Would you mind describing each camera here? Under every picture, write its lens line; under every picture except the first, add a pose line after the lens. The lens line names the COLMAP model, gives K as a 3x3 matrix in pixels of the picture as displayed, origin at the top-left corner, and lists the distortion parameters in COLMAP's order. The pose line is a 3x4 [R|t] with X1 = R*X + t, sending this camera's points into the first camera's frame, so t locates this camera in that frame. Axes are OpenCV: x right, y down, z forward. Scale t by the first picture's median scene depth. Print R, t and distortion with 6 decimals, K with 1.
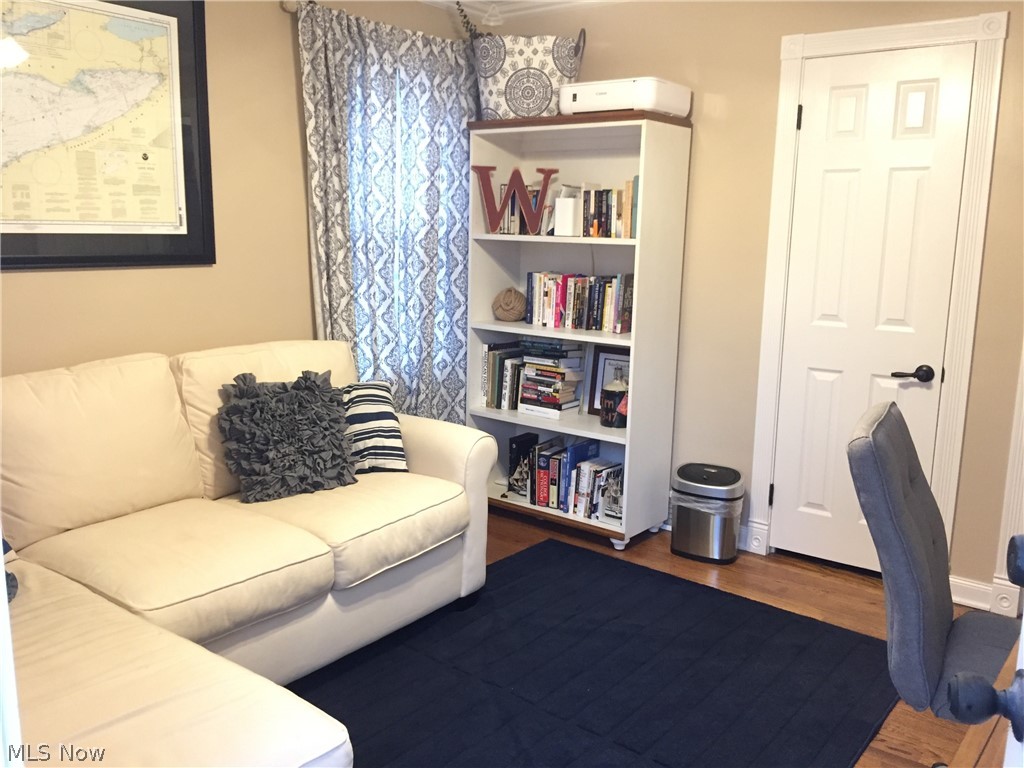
lens RADIAL K [[880.6, 0, 514.8], [0, 880.6, 383.0], [0, 0, 1]] dist [0.073006, -0.094592]
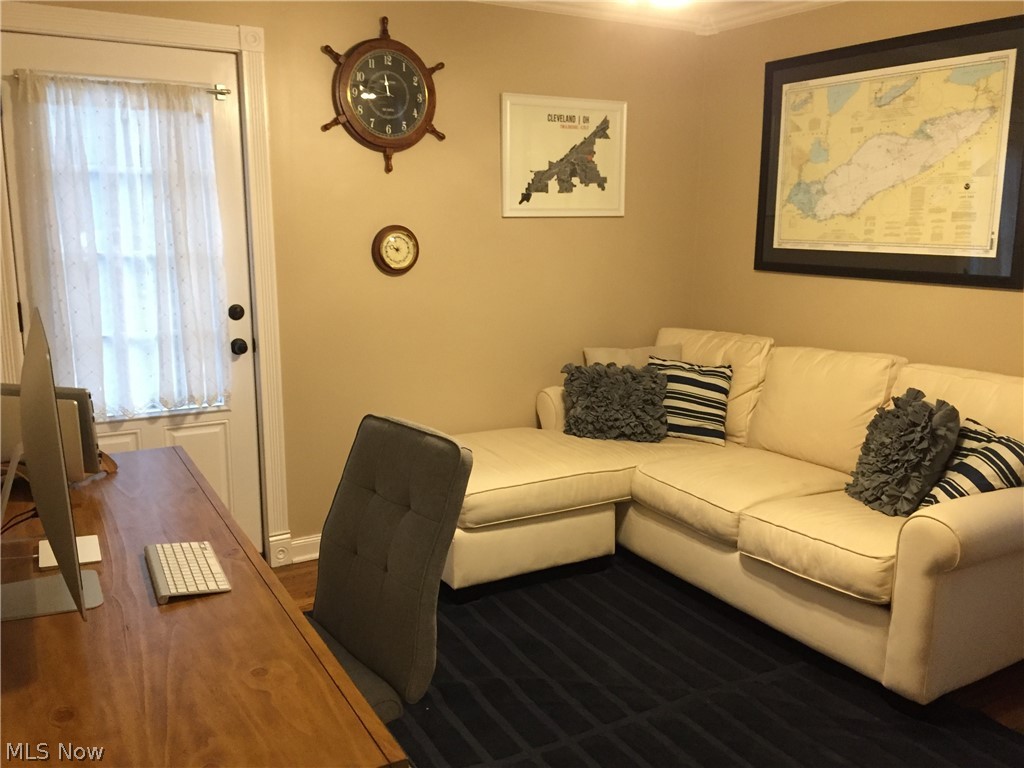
lens RADIAL K [[880.6, 0, 513.4], [0, 880.6, 384.6], [0, 0, 1]] dist [0.073006, -0.094592]
pose [[-0.363221, 0.150639, -0.919445, 0.869217], [-0.185132, 0.955496, 0.229681, -0.175761], [0.913125, 0.253643, -0.319168, 0.935549]]
